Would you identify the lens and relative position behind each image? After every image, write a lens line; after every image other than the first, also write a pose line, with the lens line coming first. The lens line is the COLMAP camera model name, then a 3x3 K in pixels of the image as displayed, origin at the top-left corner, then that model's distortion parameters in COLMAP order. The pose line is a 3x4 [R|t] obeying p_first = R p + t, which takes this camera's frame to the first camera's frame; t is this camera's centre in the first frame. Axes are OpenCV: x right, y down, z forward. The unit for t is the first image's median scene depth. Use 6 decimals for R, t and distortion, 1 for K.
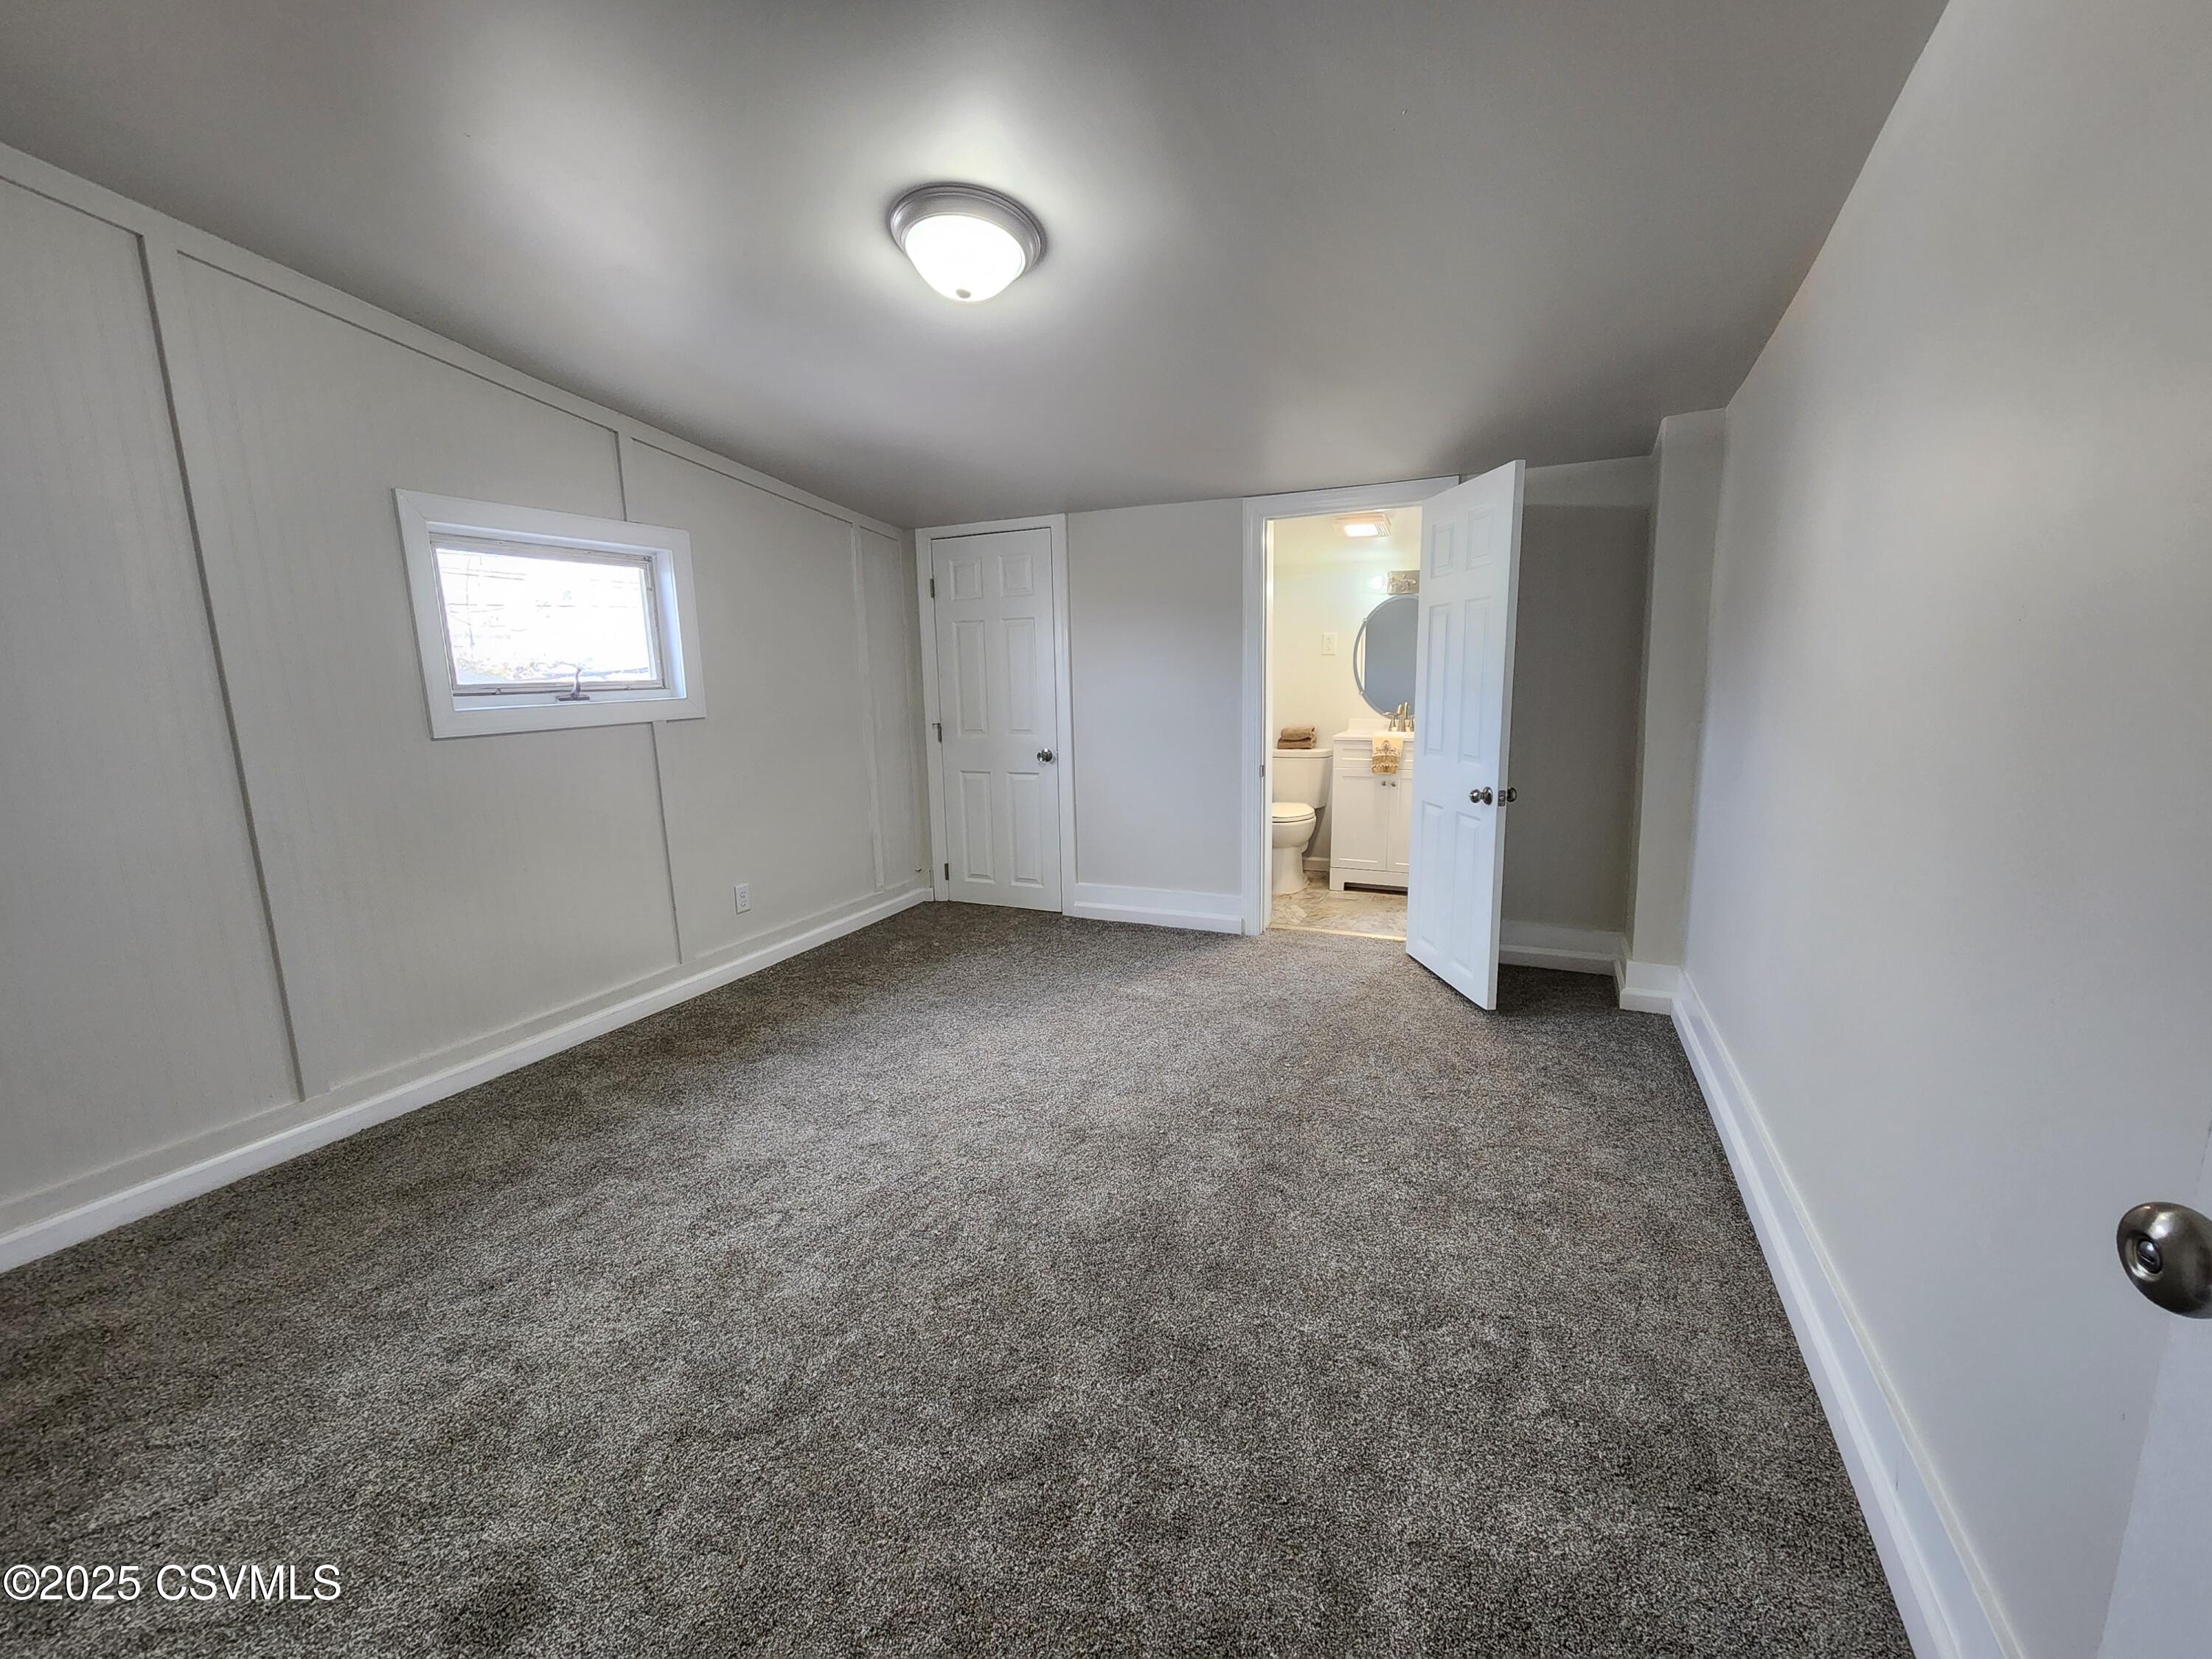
lens RADIAL K [[894.9, 0, 1099.7], [0, 894.9, 831.0], [0, 0, 1]] dist [-0.001852, -0.000281]
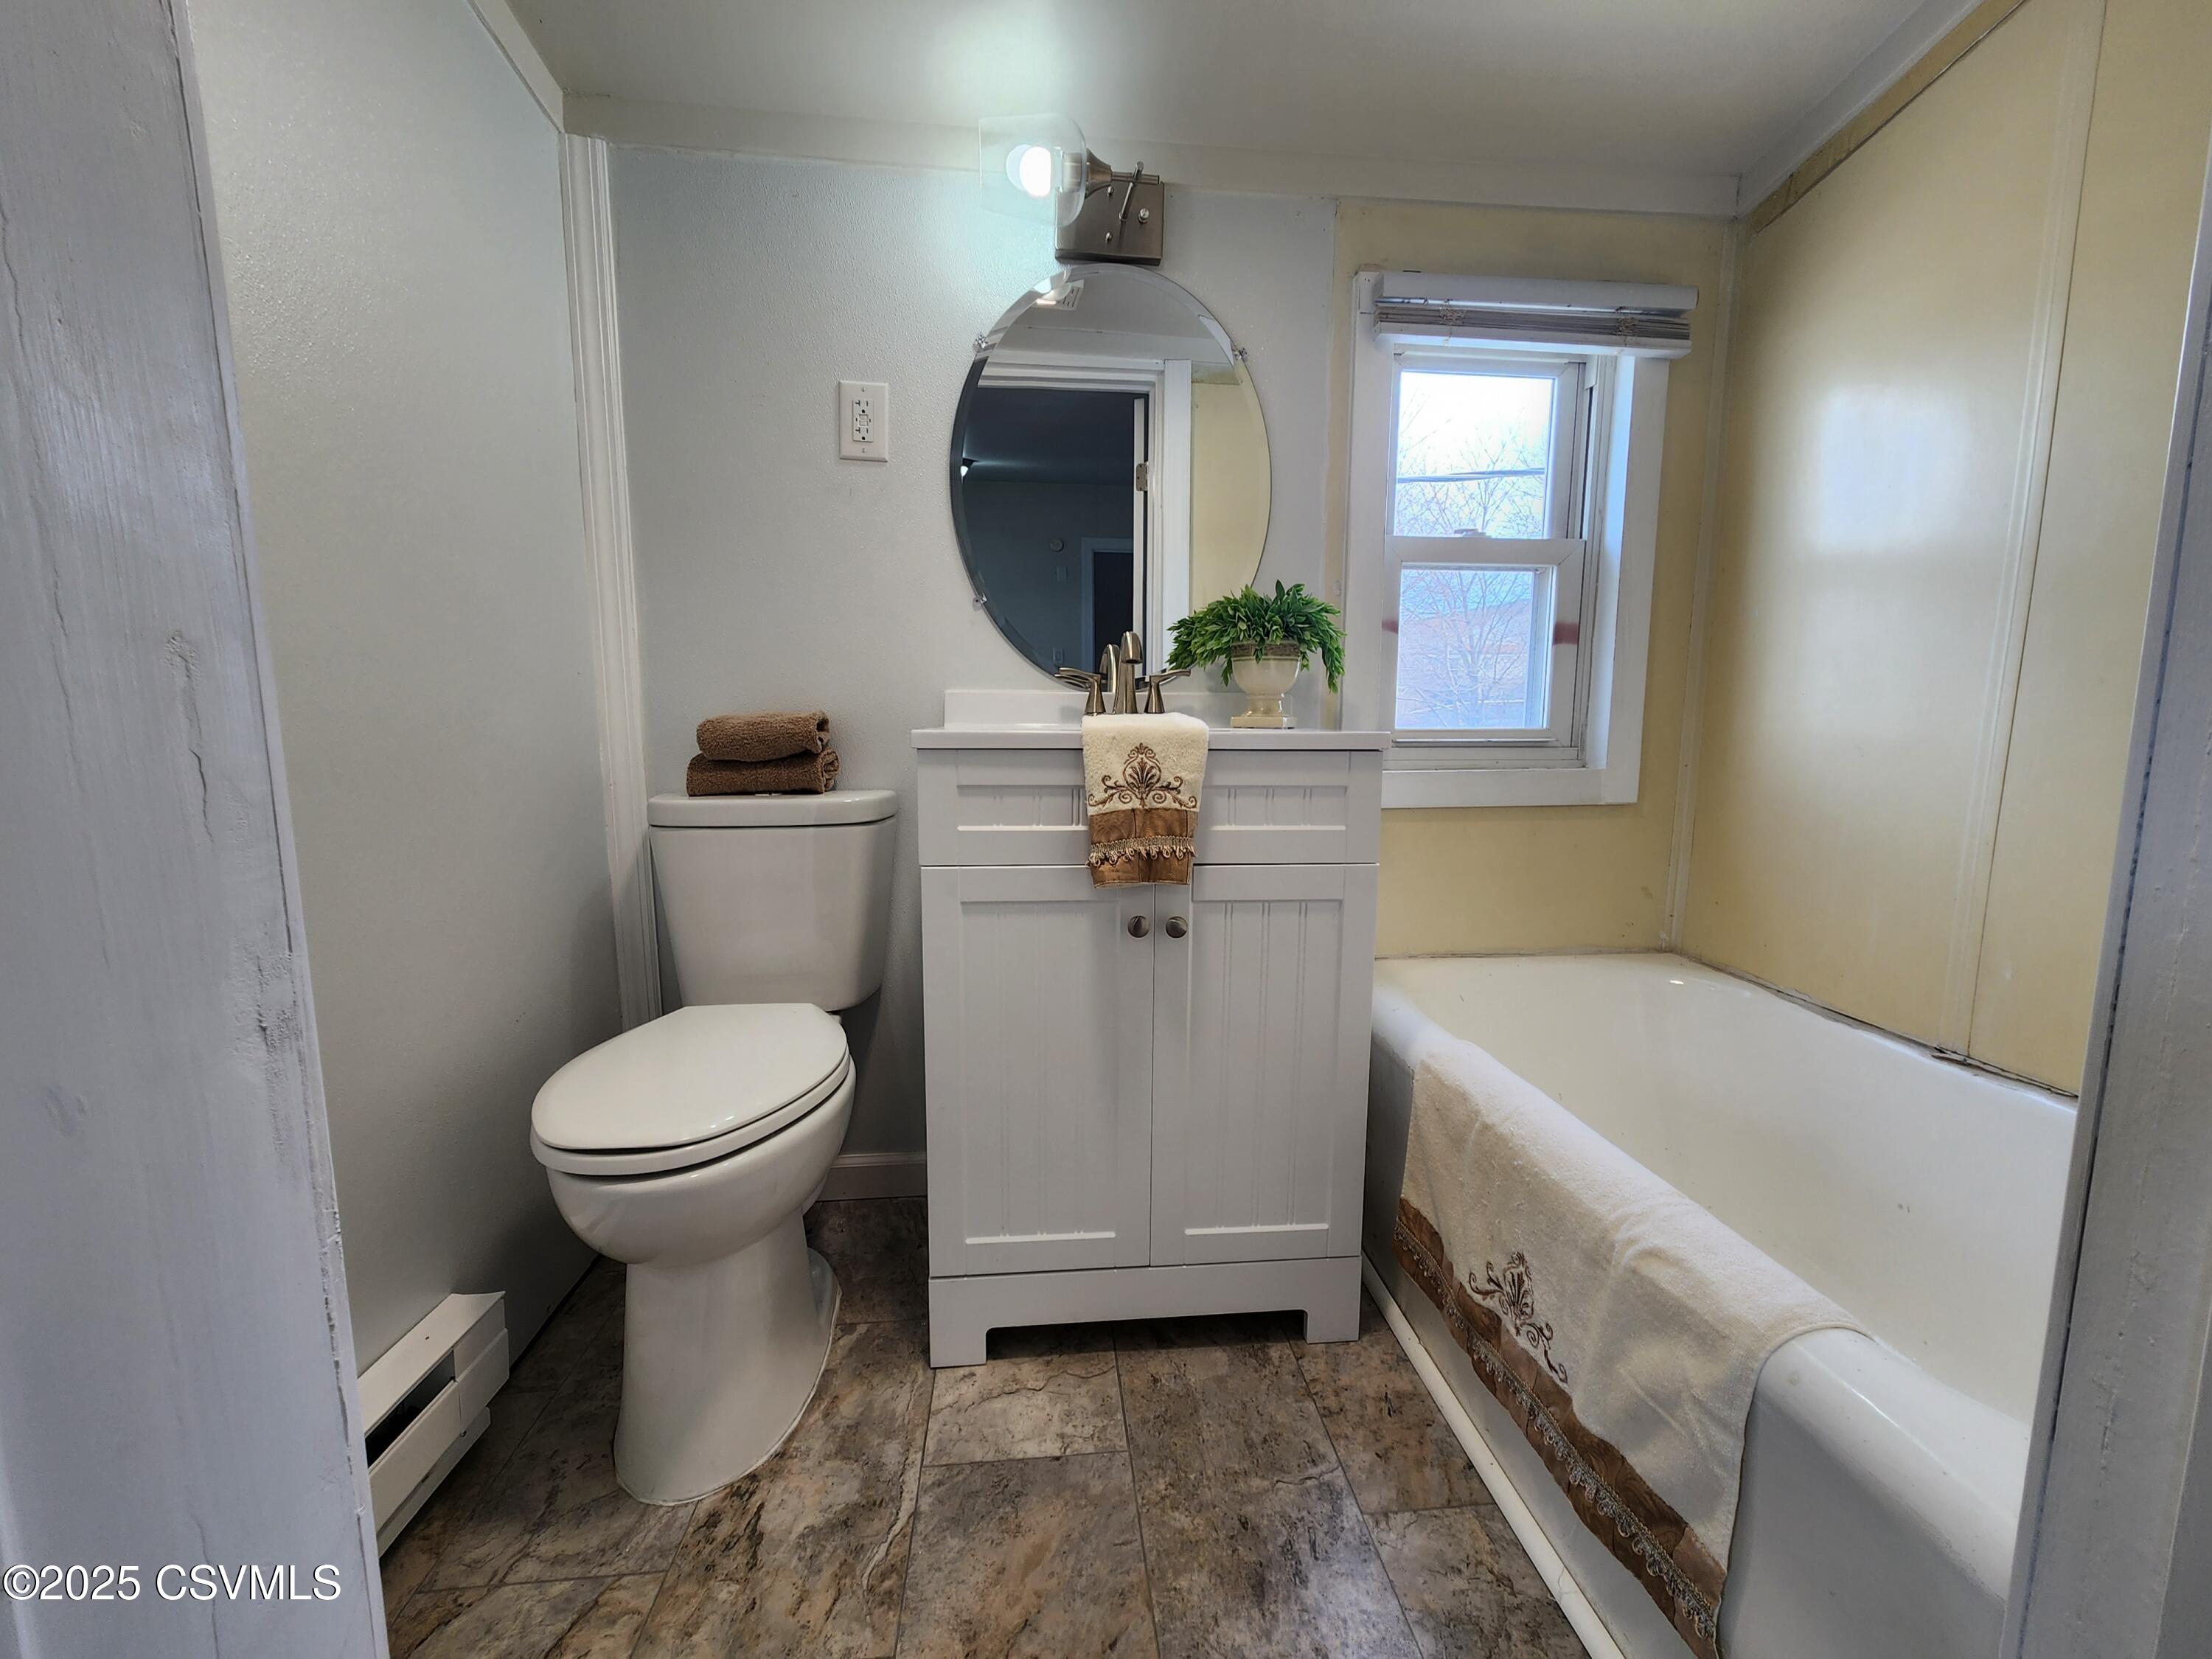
lens RADIAL K [[894.9, 0, 1103.2], [0, 894.9, 834.4], [0, 0, 1]] dist [-0.001852, -0.000281]
pose [[0.865910, -0.042581, 0.498384, 0.215030], [0.070756, 0.996778, -0.037771, -0.077316], [-0.495170, 0.067970, 0.866133, 0.889833]]
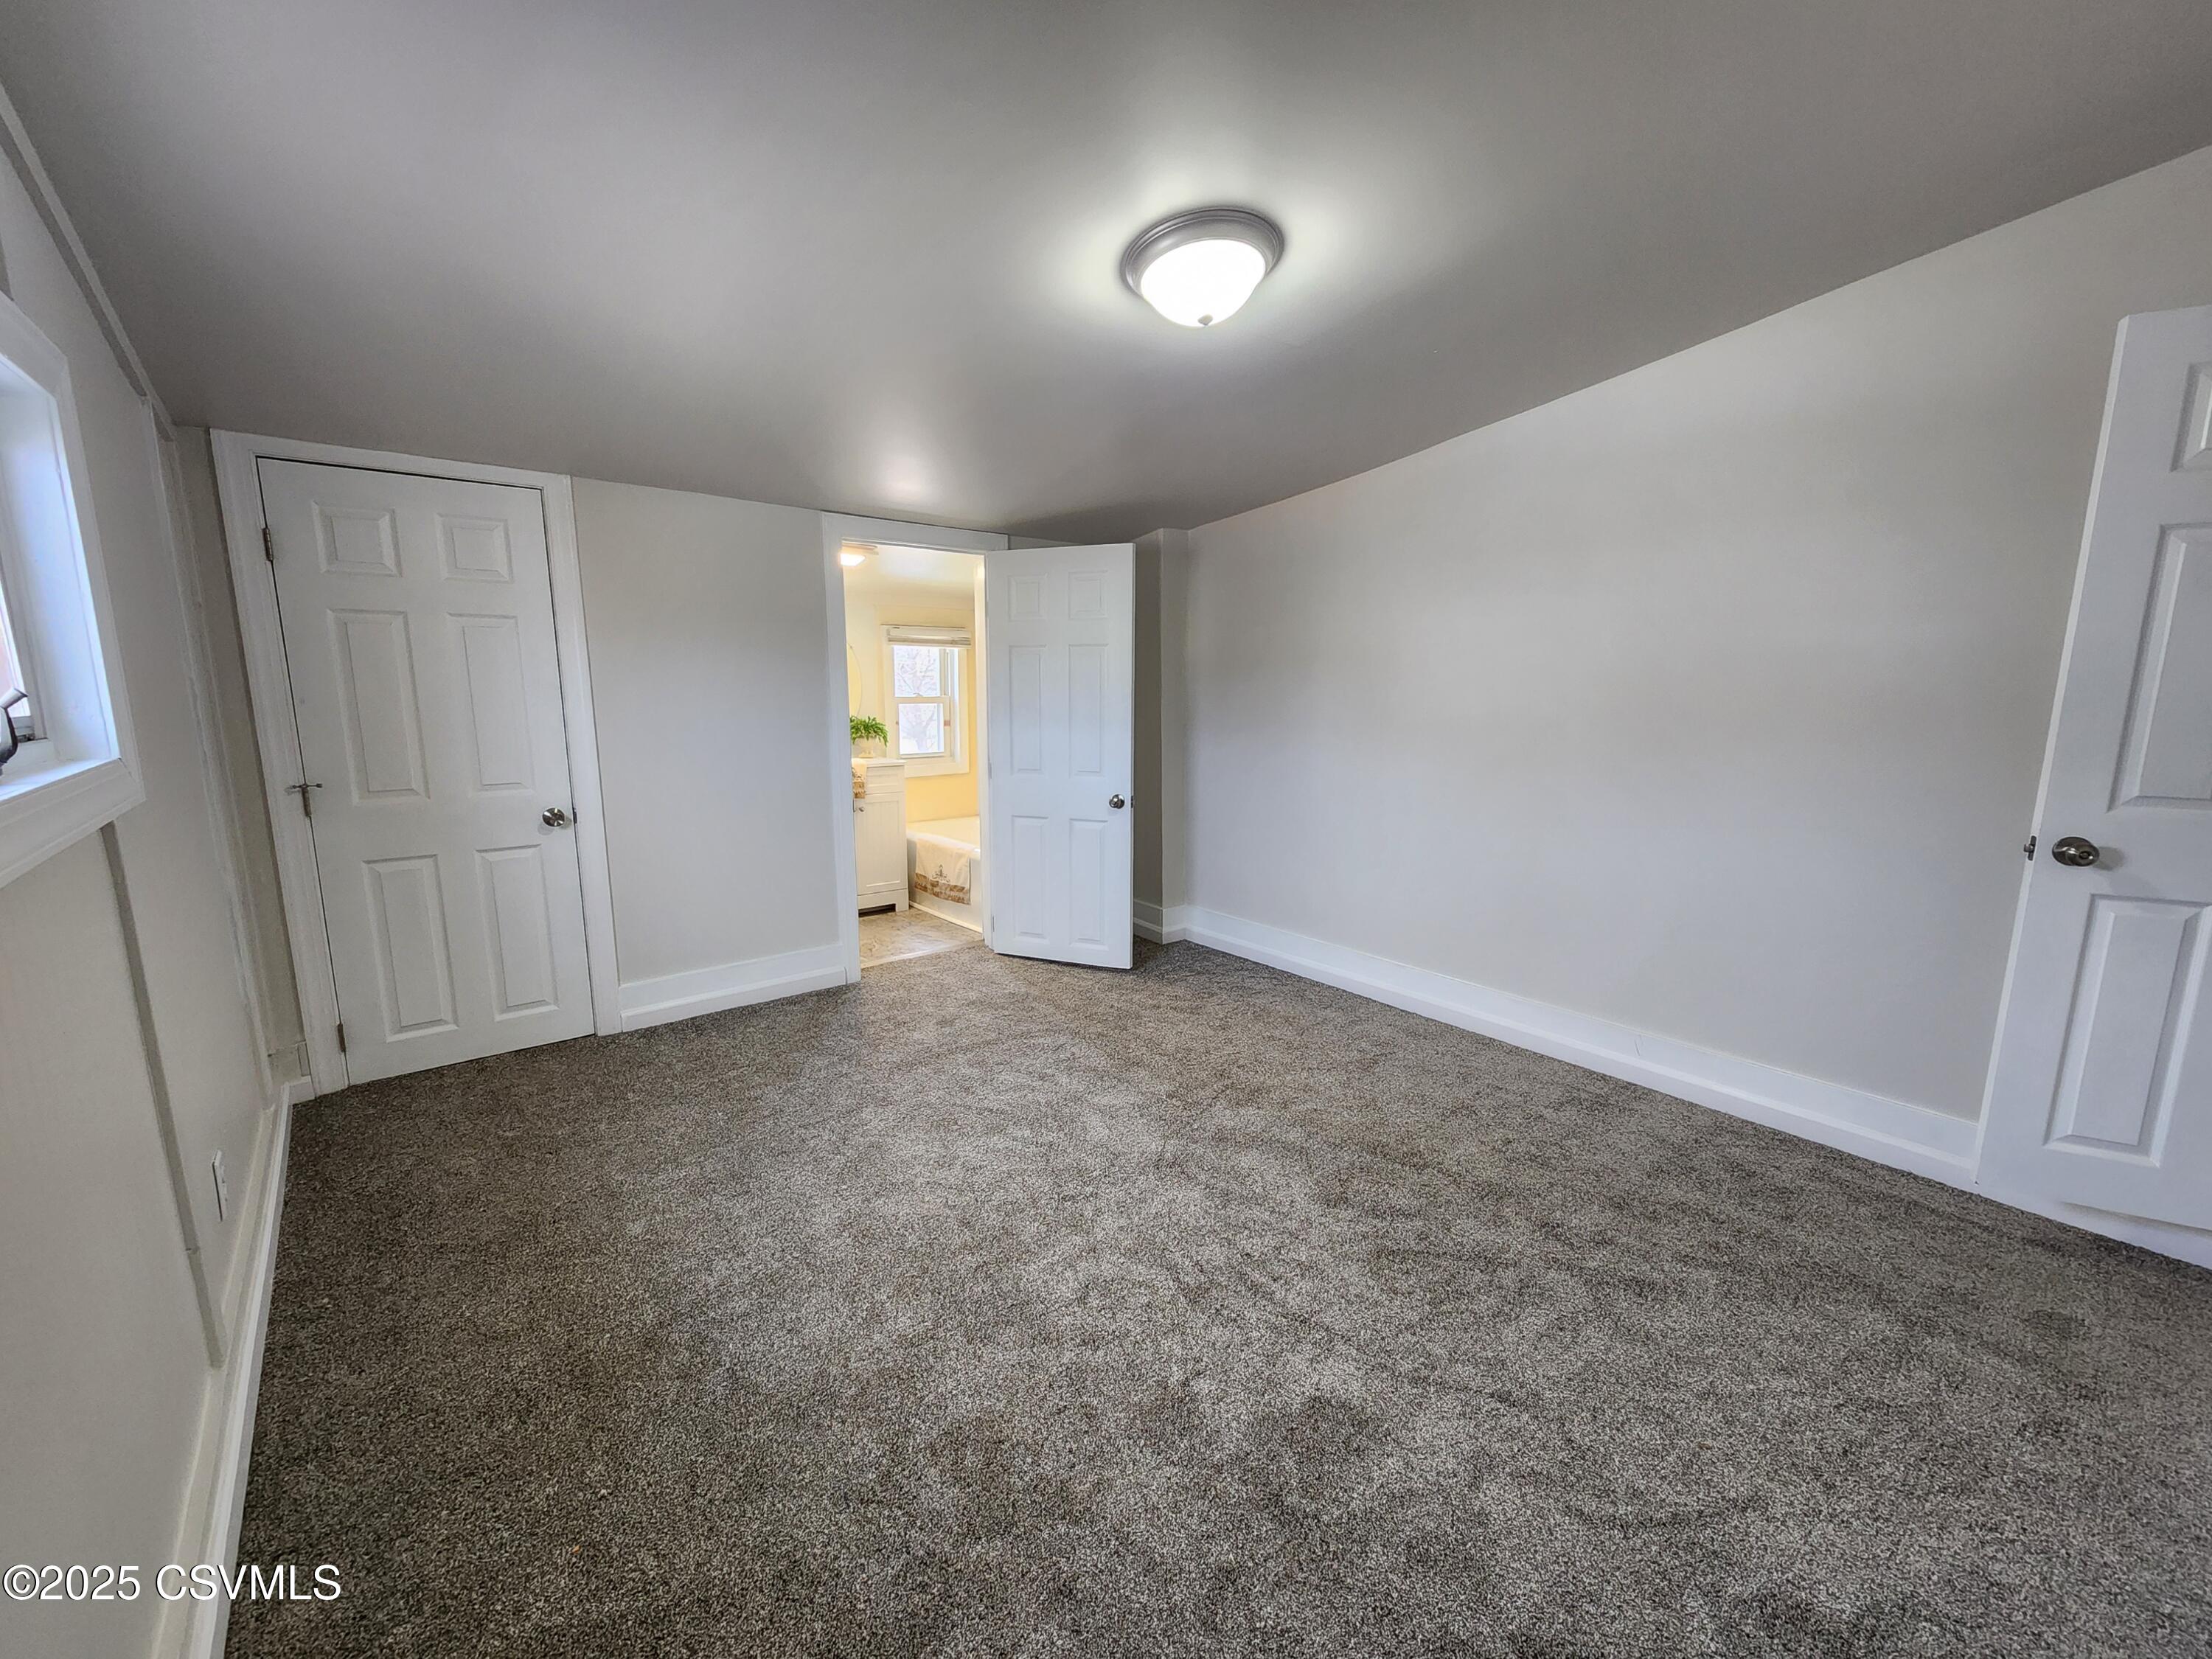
lens RADIAL K [[894.9, 0, 1099.1], [0, 894.9, 838.1], [0, 0, 1]] dist [-0.001852, -0.000281]
pose [[0.441024, -0.131013, 0.887881, -0.518626], [0.143057, 0.986902, 0.074565, -0.063452], [-0.886021, 0.094132, 0.453990, 0.329892]]
